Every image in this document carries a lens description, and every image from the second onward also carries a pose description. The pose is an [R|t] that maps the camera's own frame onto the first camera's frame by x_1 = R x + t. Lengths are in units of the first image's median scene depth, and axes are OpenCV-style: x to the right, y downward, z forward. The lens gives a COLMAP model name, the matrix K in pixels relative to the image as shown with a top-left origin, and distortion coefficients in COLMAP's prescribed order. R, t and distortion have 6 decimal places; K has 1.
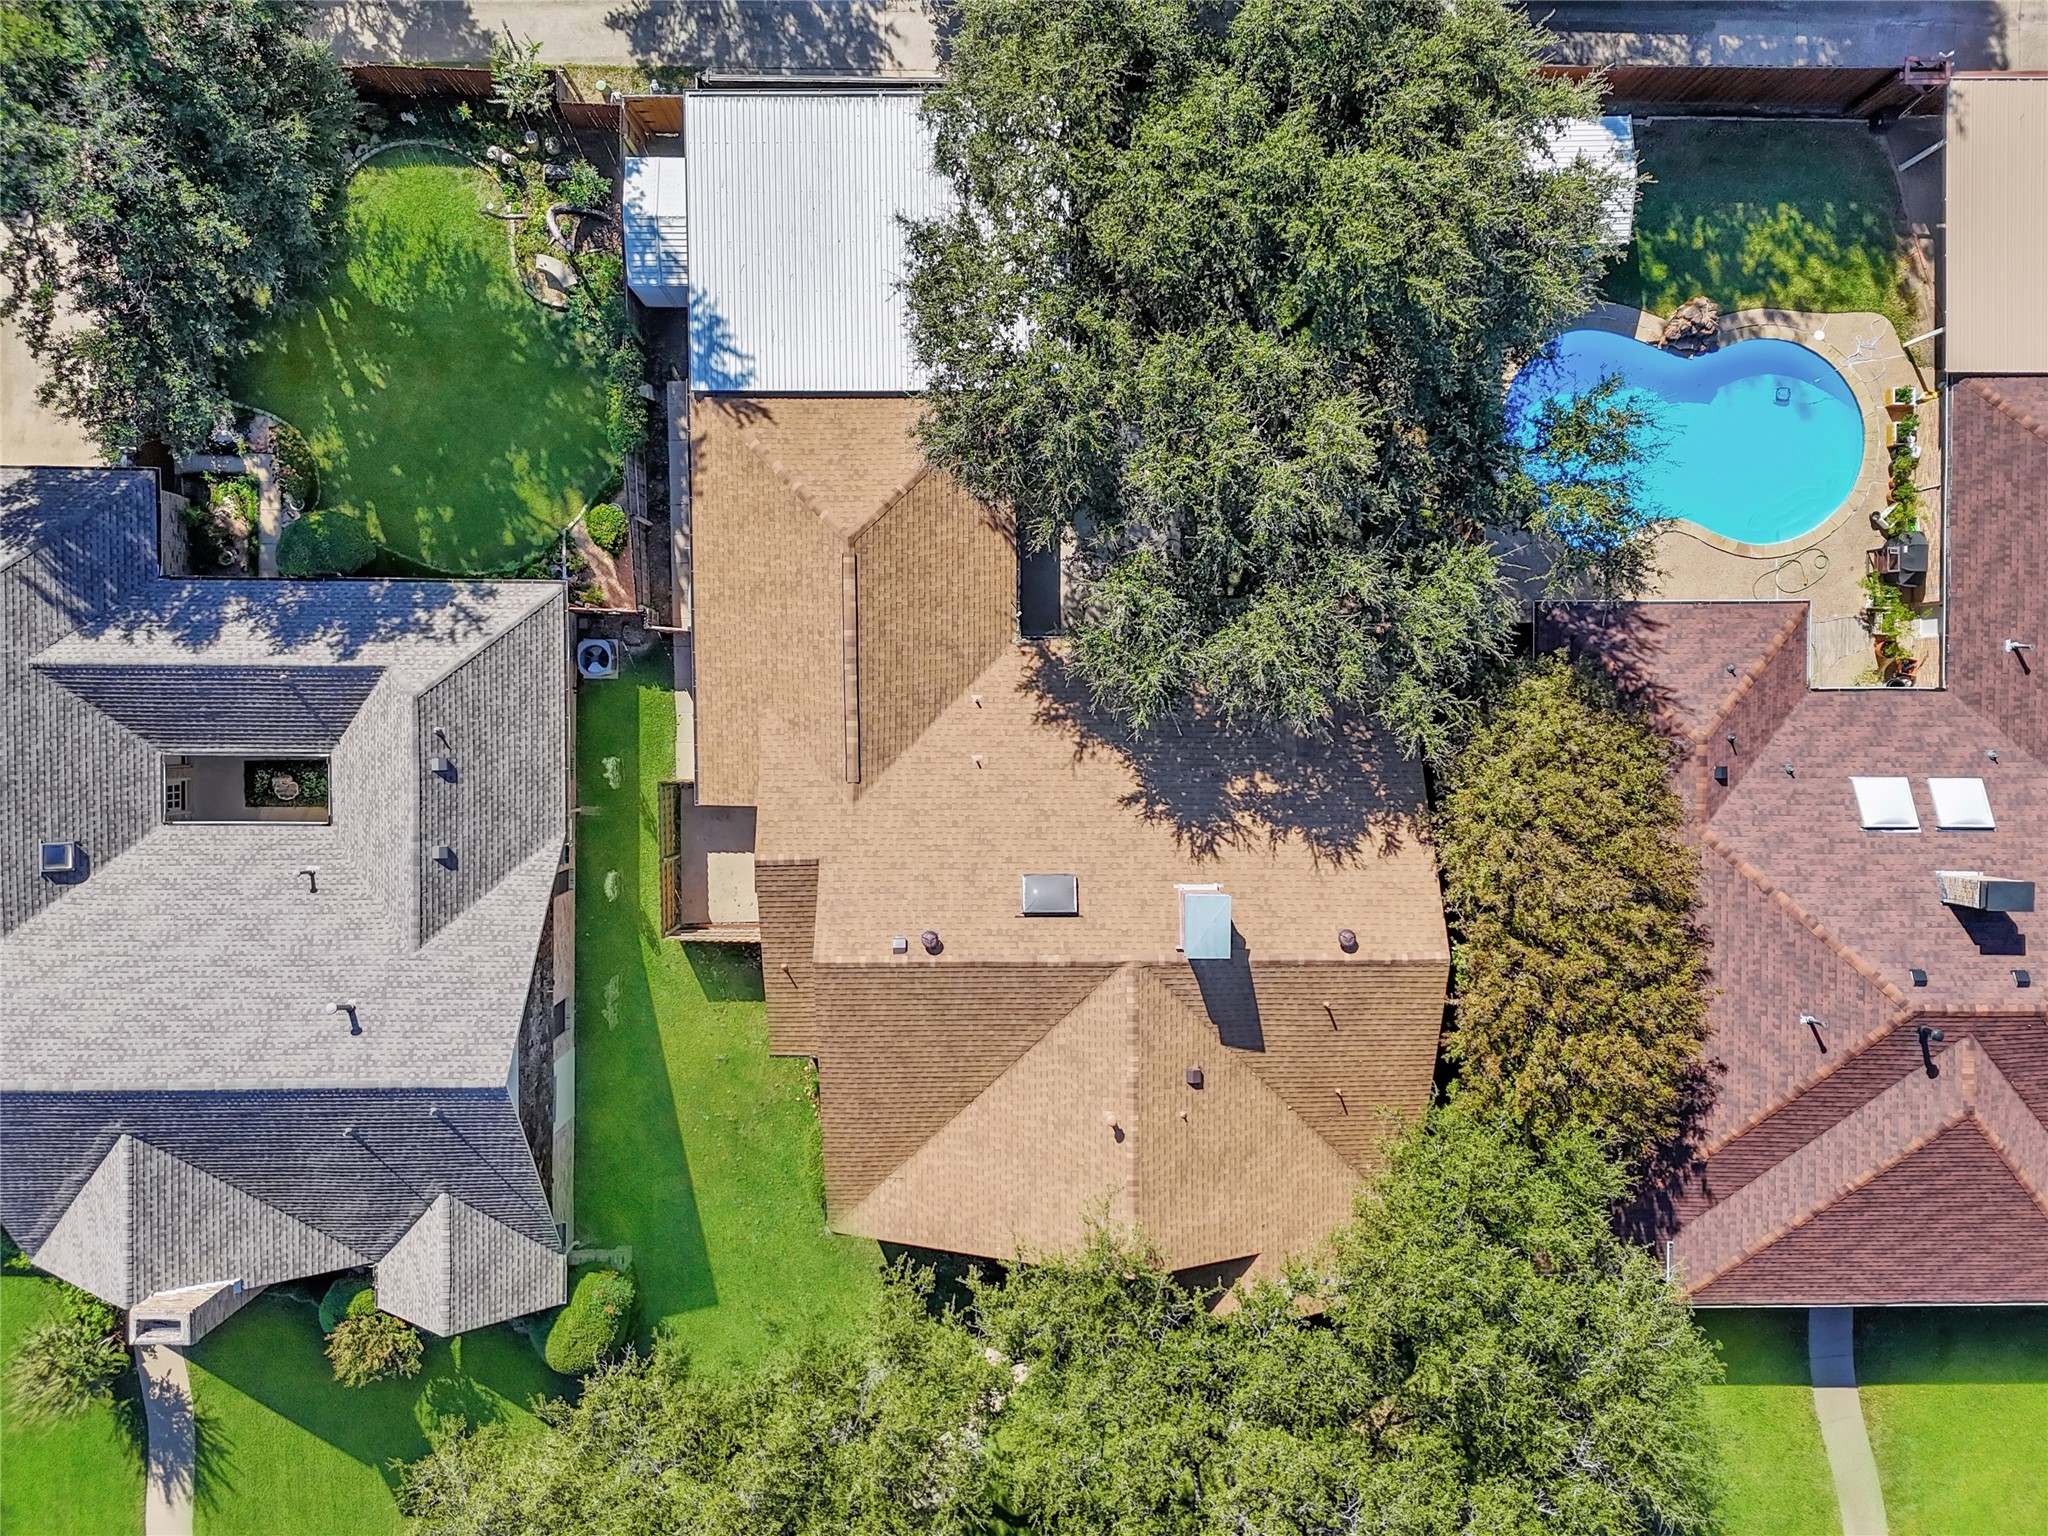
lens RADIAL K [[1426.2, 0, 1012.0], [0, 1426.2, 679.1], [0, 0, 1]] dist [-0.002690, -0.000236]
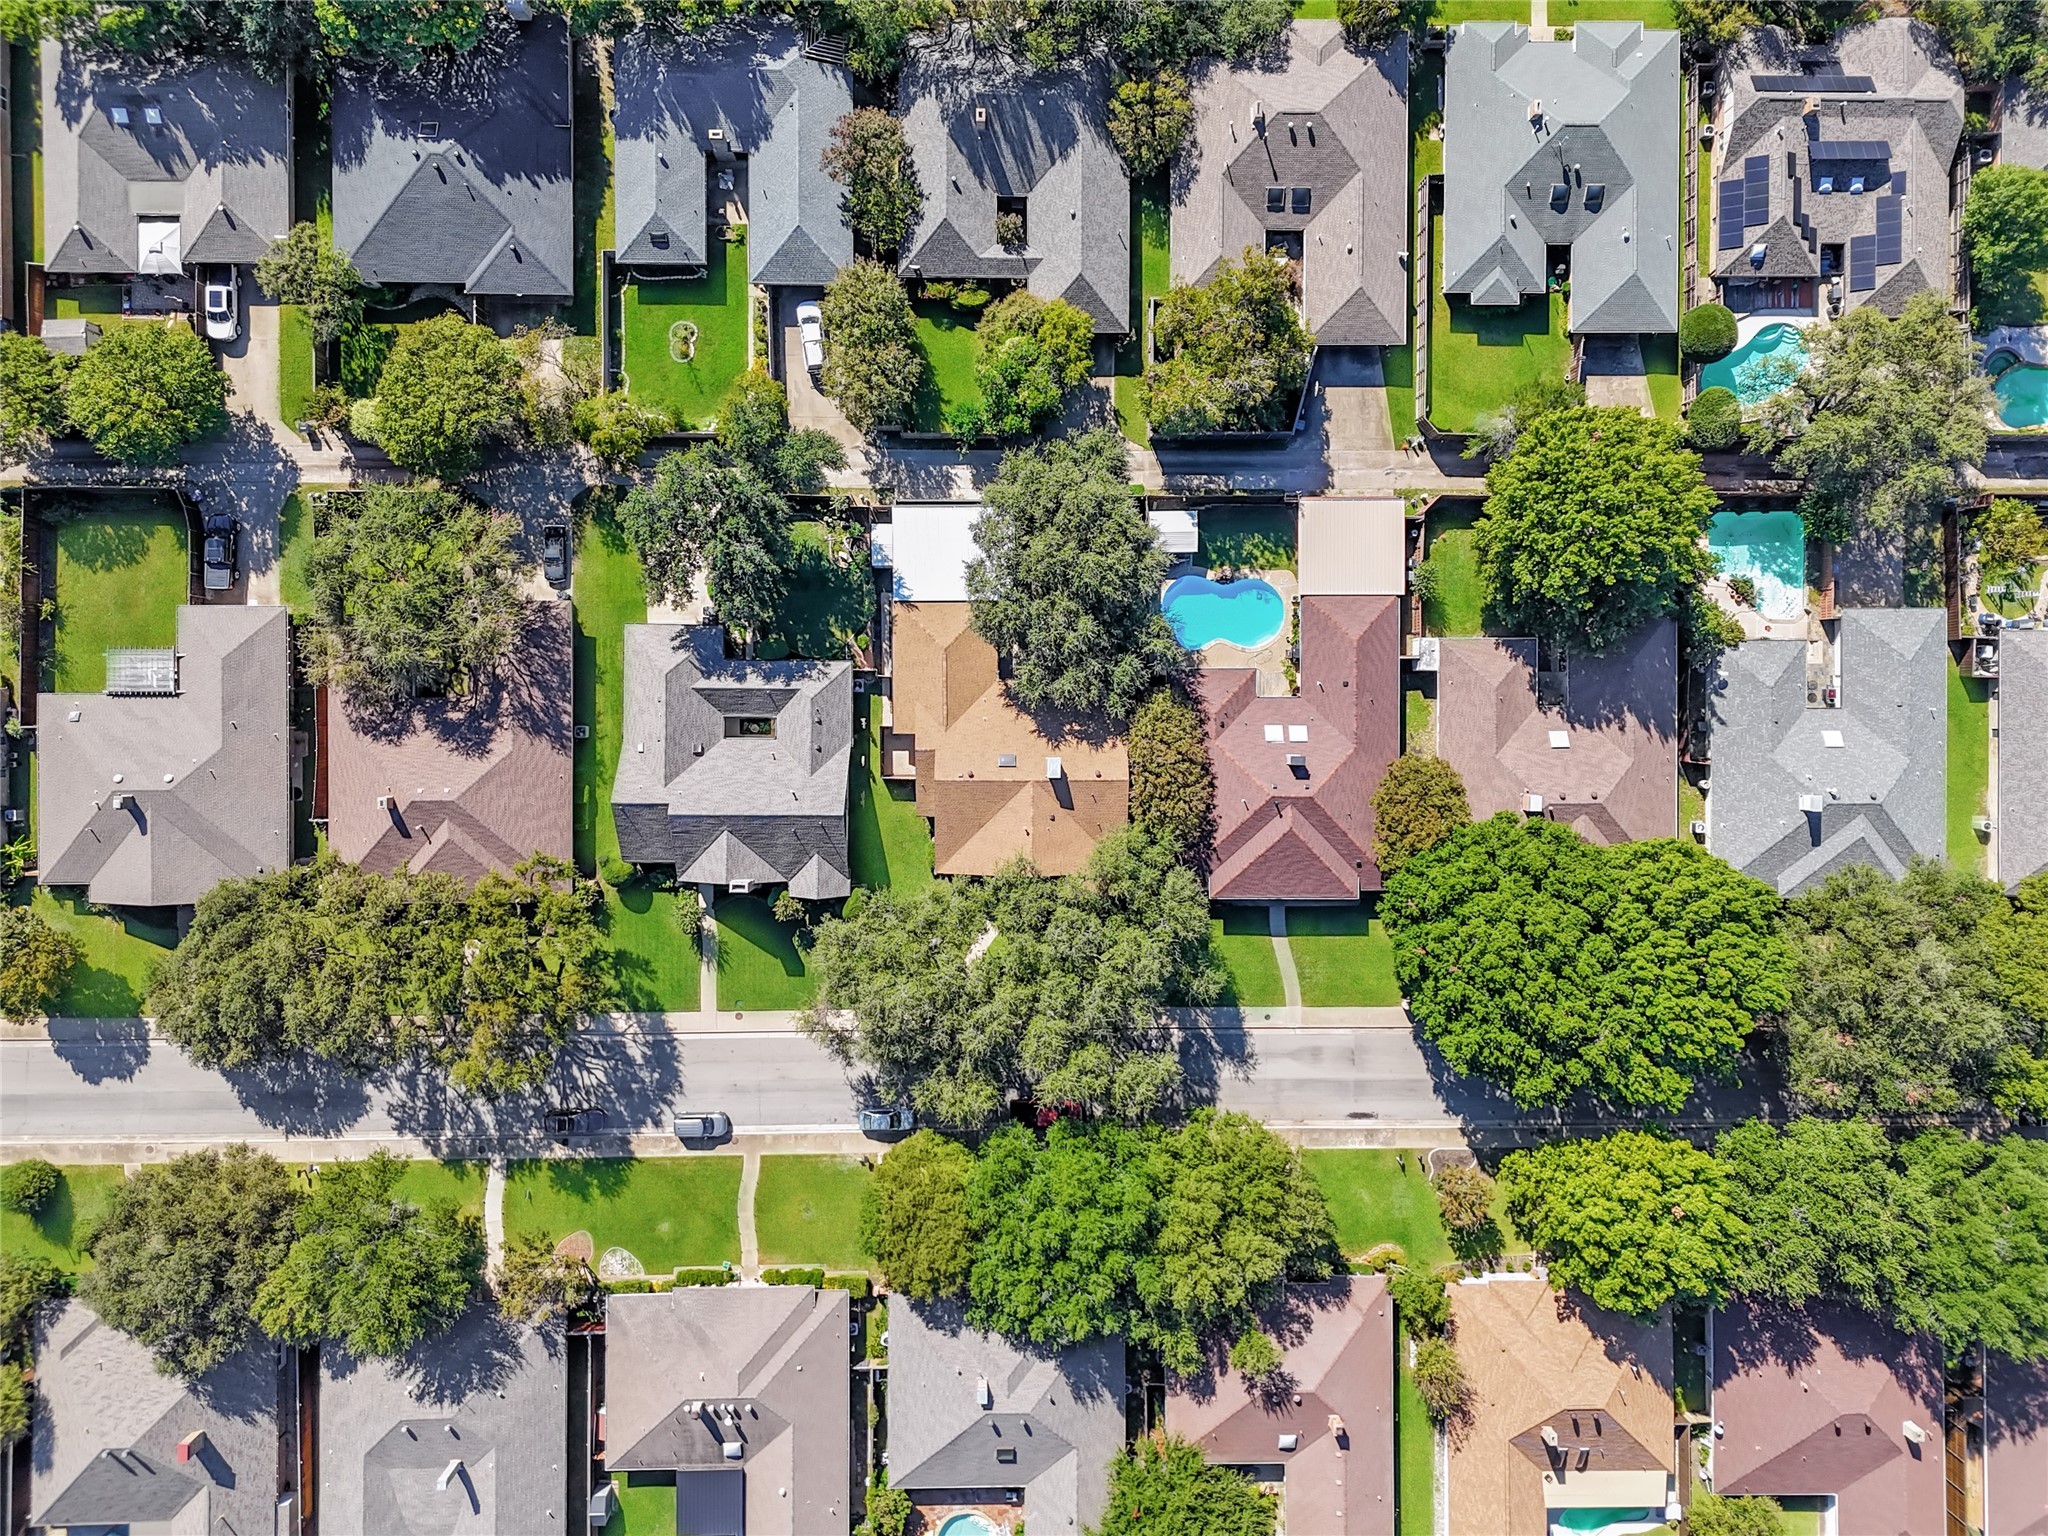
lens RADIAL K [[1426.2, 0, 1012.0], [0, 1426.2, 679.1], [0, 0, 1]] dist [-0.002690, -0.000236]
pose [[0.999992, 0.003299, 0.002070, 0.029292], [-0.003313, 0.999971, 0.006929, -0.052766], [-0.002047, -0.006936, 0.999974, -2.136246]]
